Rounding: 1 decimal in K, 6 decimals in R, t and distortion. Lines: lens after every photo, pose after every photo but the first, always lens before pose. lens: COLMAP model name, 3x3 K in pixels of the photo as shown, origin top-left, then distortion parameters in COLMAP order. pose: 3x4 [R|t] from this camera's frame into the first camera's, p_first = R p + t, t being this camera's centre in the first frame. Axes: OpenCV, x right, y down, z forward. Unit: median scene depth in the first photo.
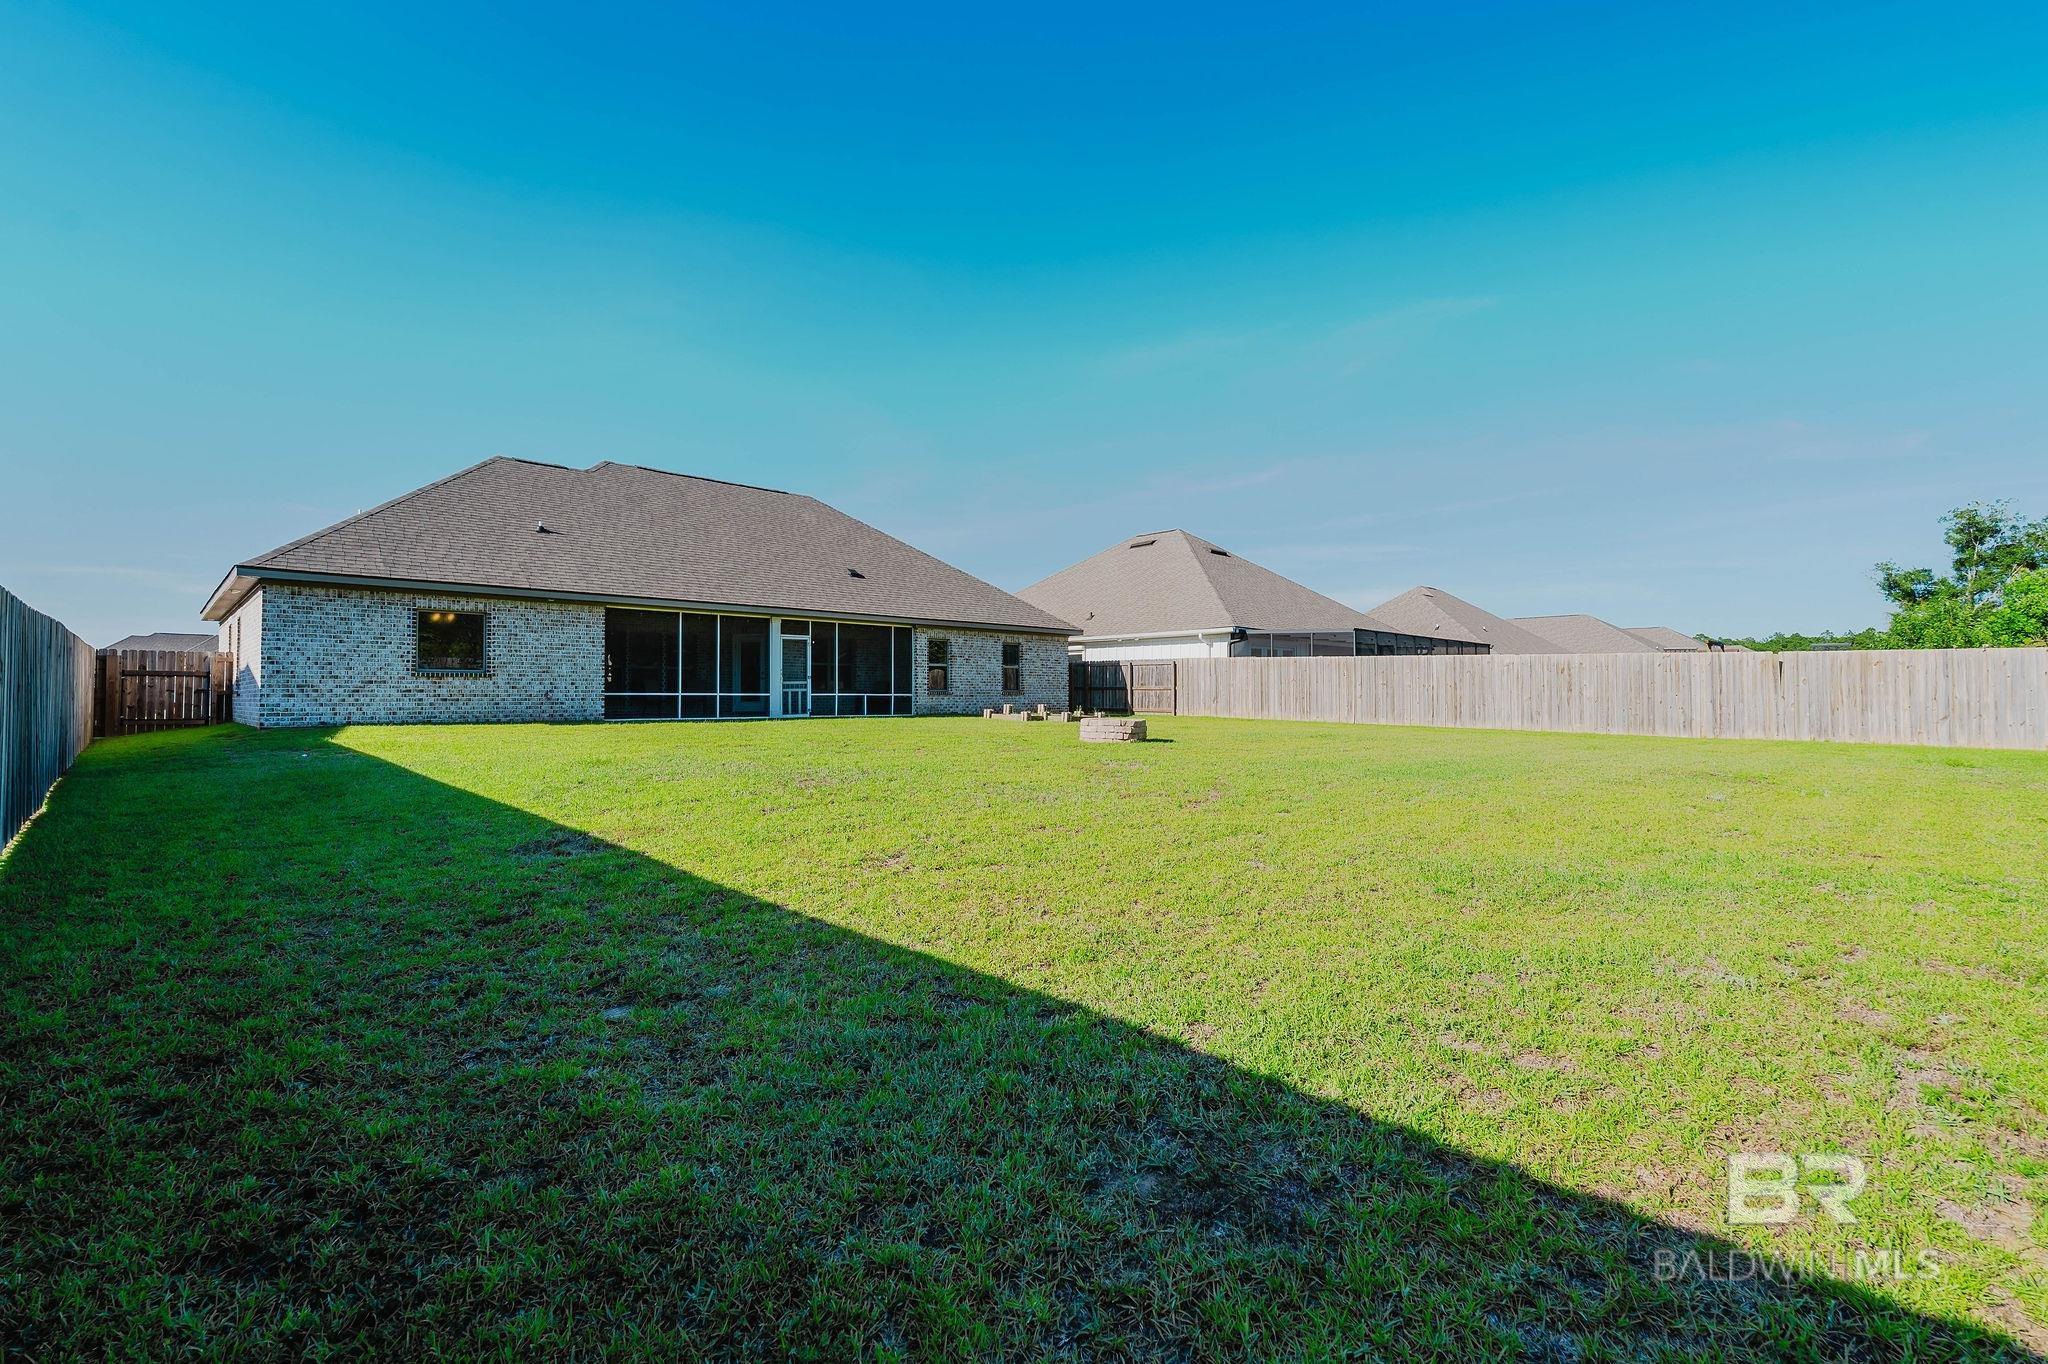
lens RADIAL K [[901.5, 0, 1018.1], [0, 901.5, 681.3], [0, 0, 1]] dist [-0.006499, 0.001136]
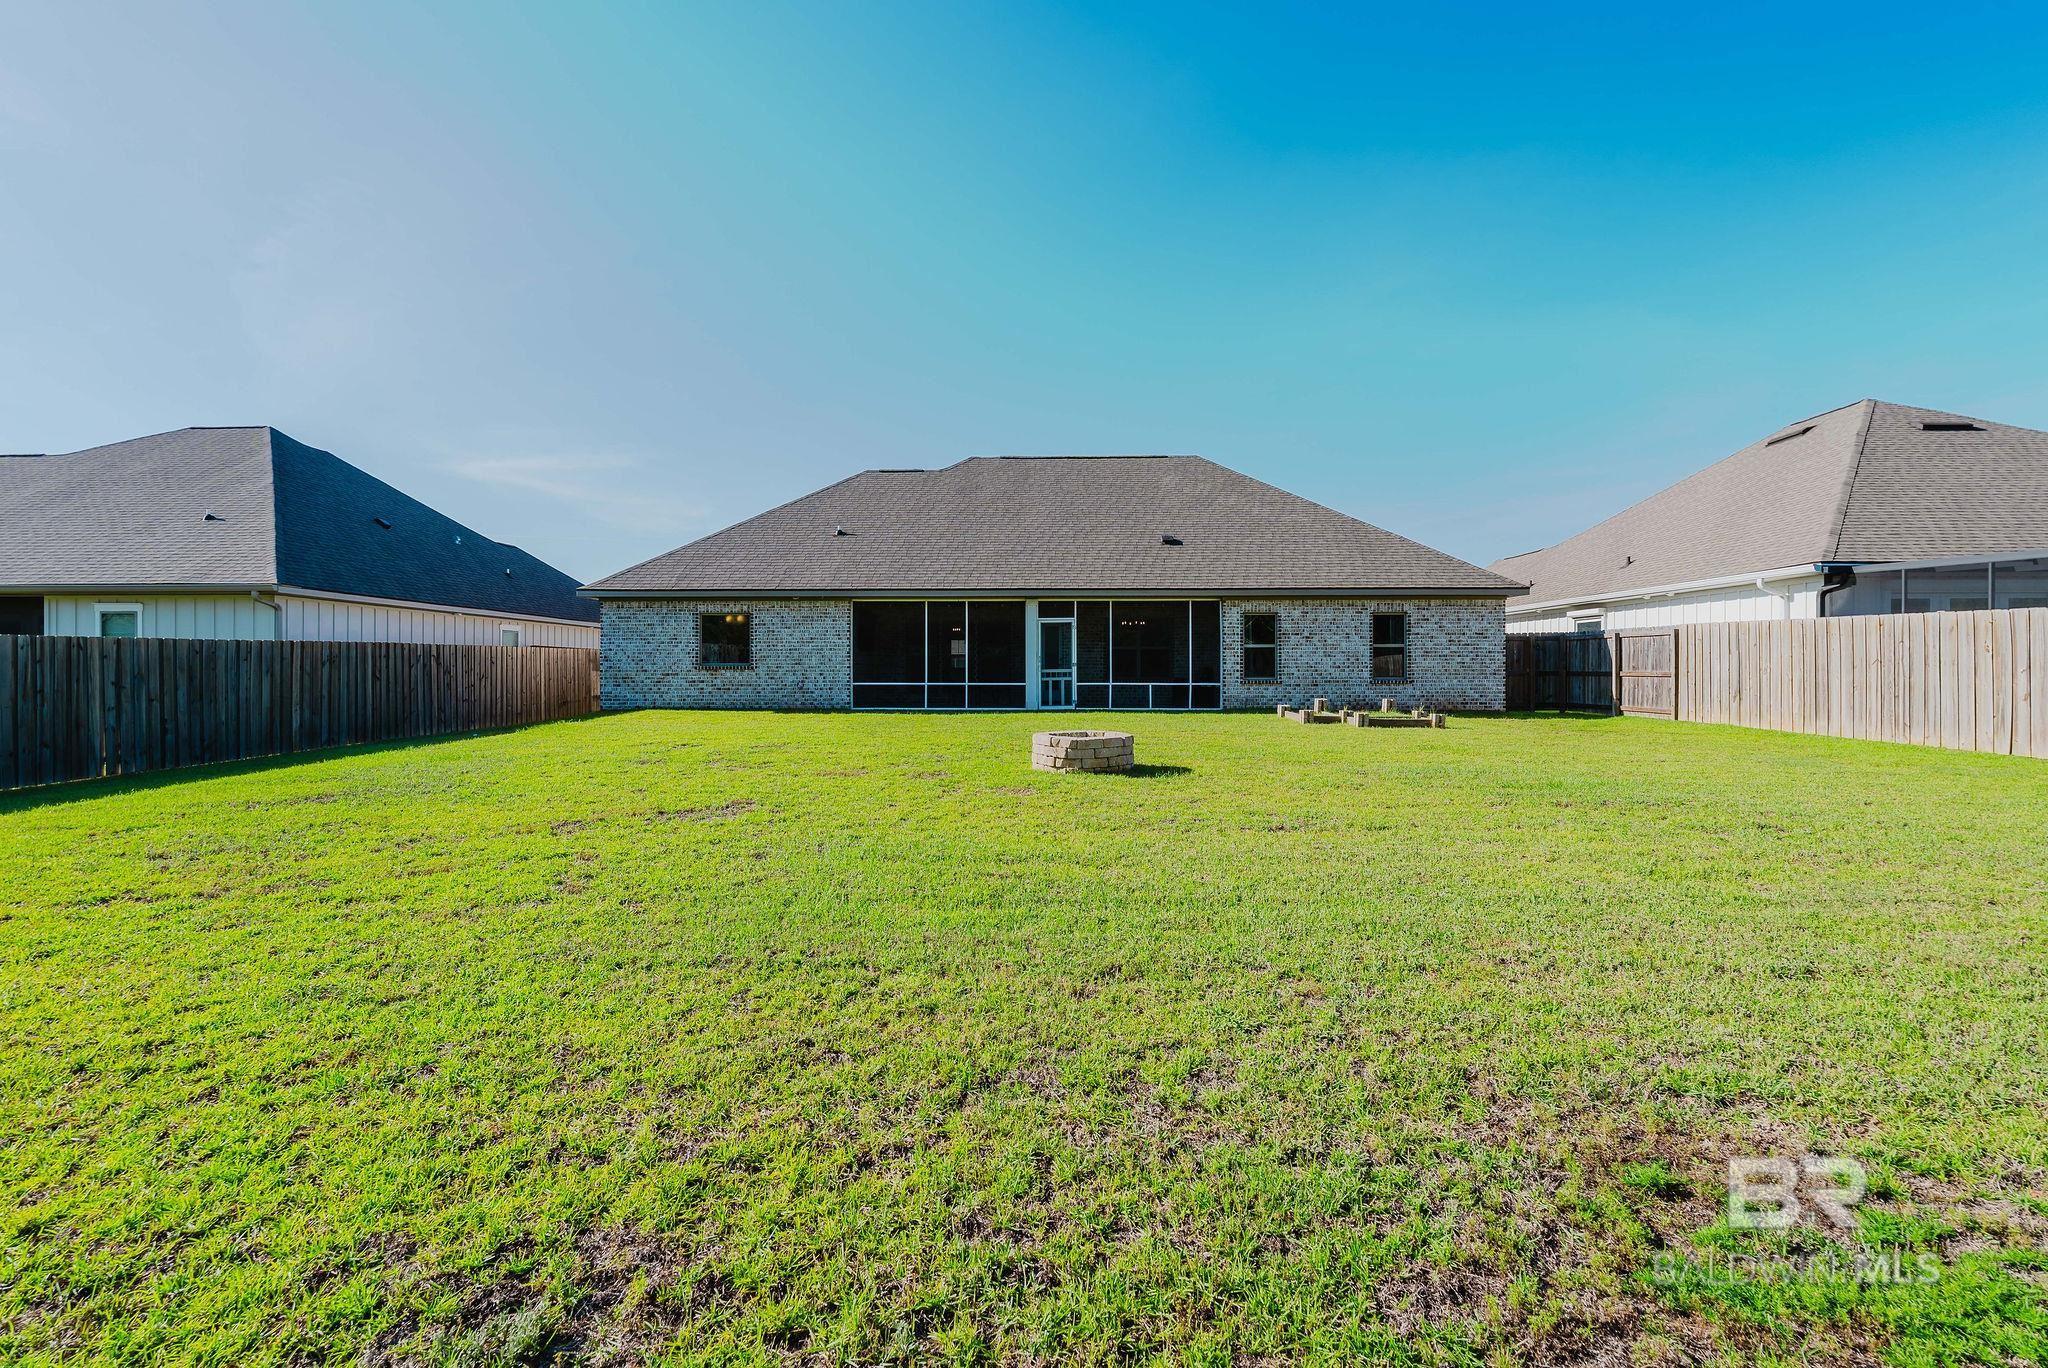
lens RADIAL K [[901.5, 0, 1021.0], [0, 901.5, 674.9], [0, 0, 1]] dist [-0.006499, 0.001136]
pose [[0.700395, 0.000291, -0.713755, 0.365115], [0.012111, 0.999851, 0.012292, -0.005638], [0.713653, -0.017254, 0.700287, 0.340725]]
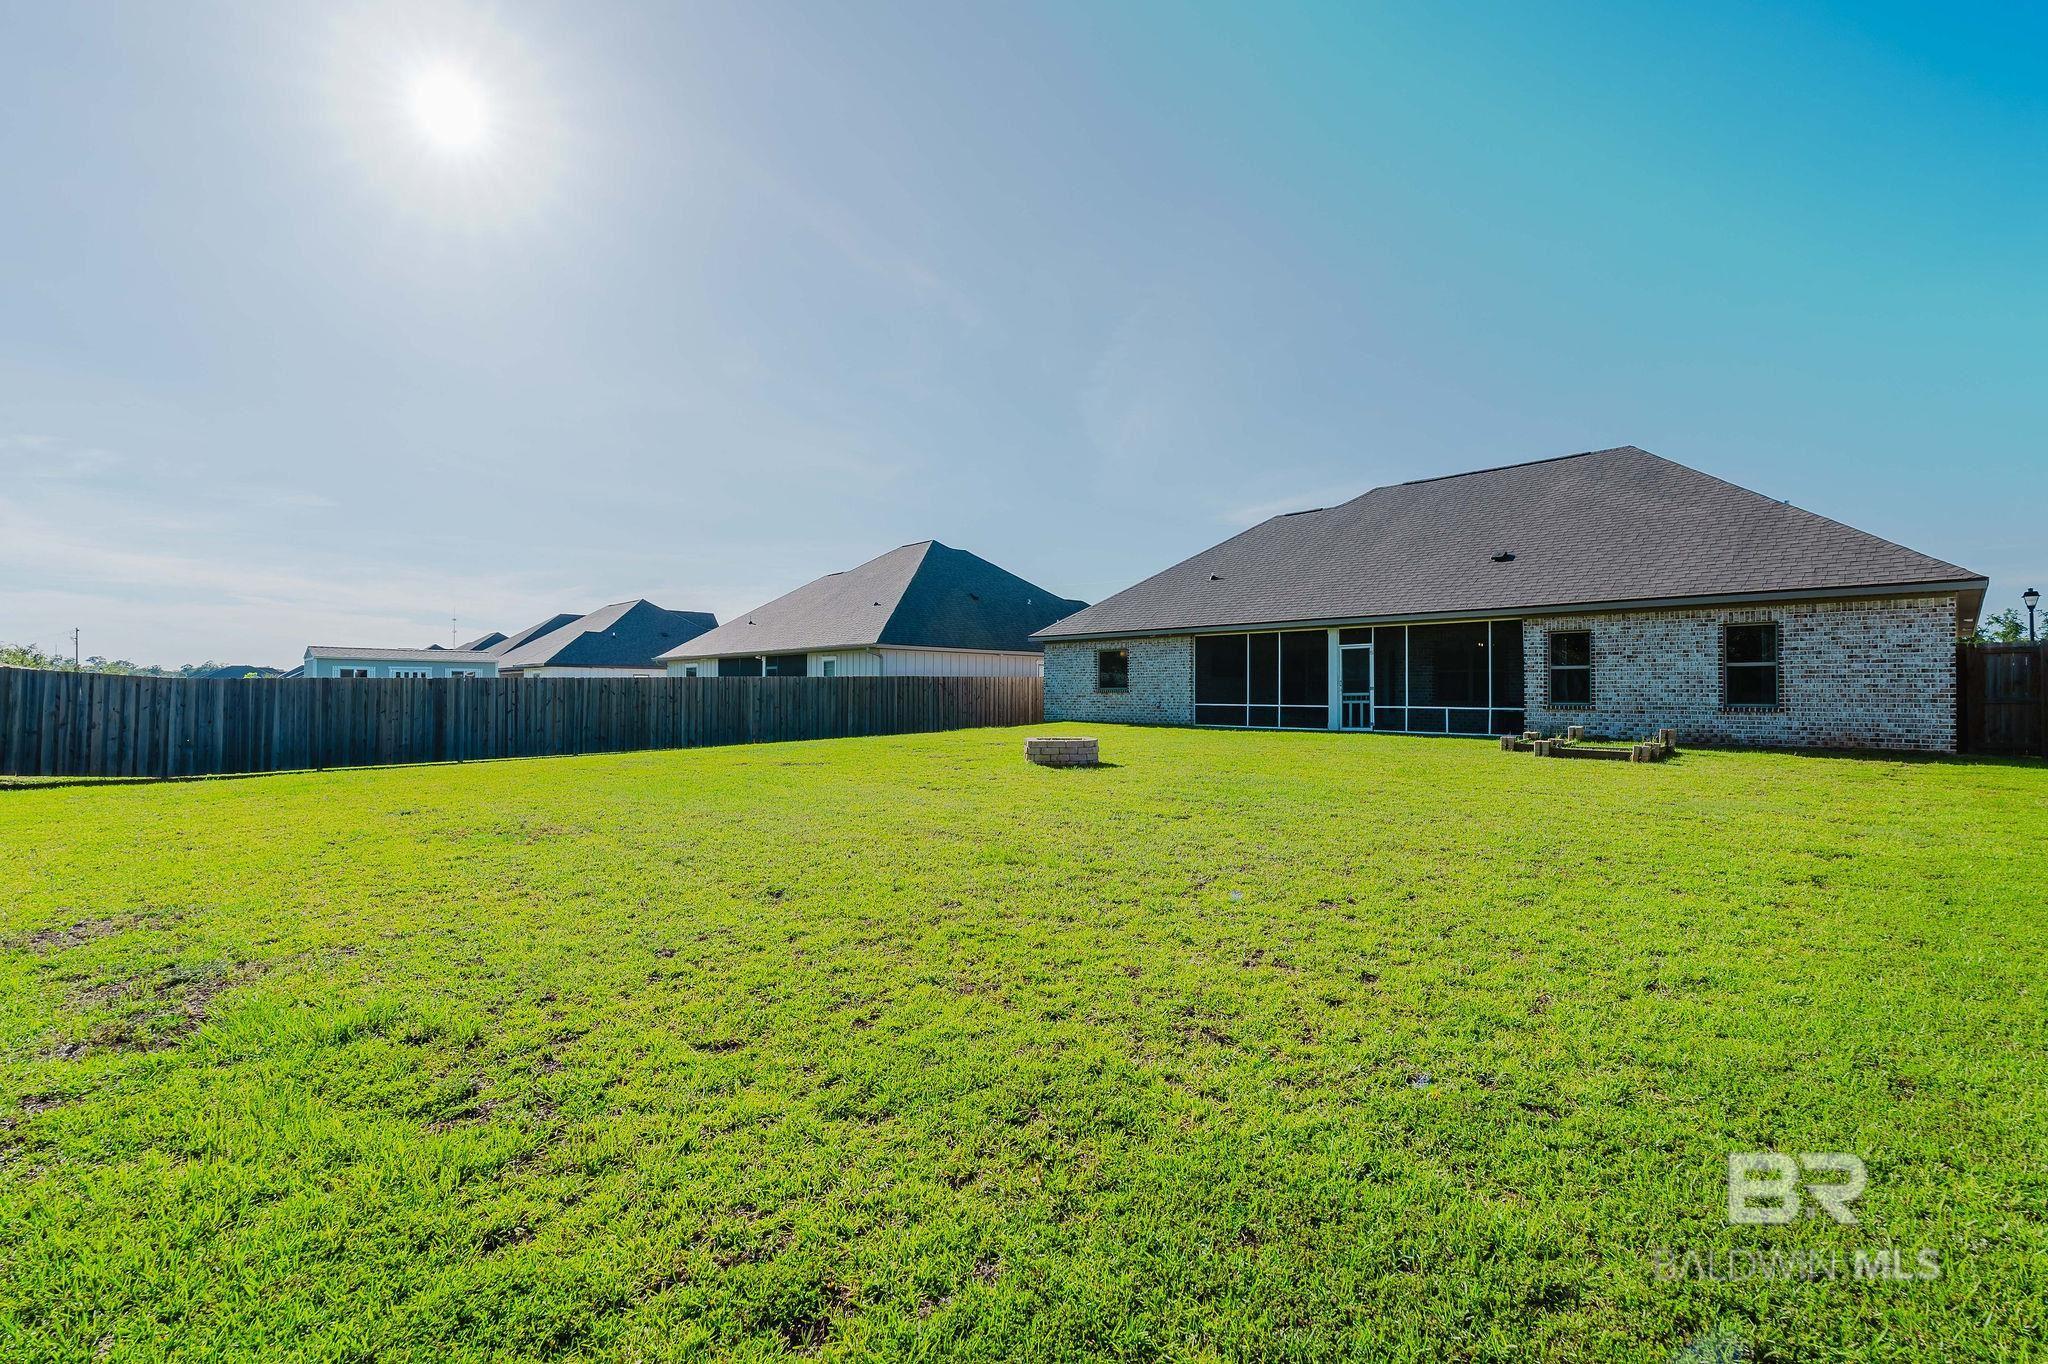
lens RADIAL K [[901.5, 0, 1017.4], [0, 901.5, 678.1], [0, 0, 1]] dist [-0.006499, 0.001136]
pose [[-0.014601, -0.018824, -0.999716, 0.697422], [0.011865, 0.999749, -0.018998, -0.001730], [0.999823, -0.012139, -0.014374, 0.649759]]
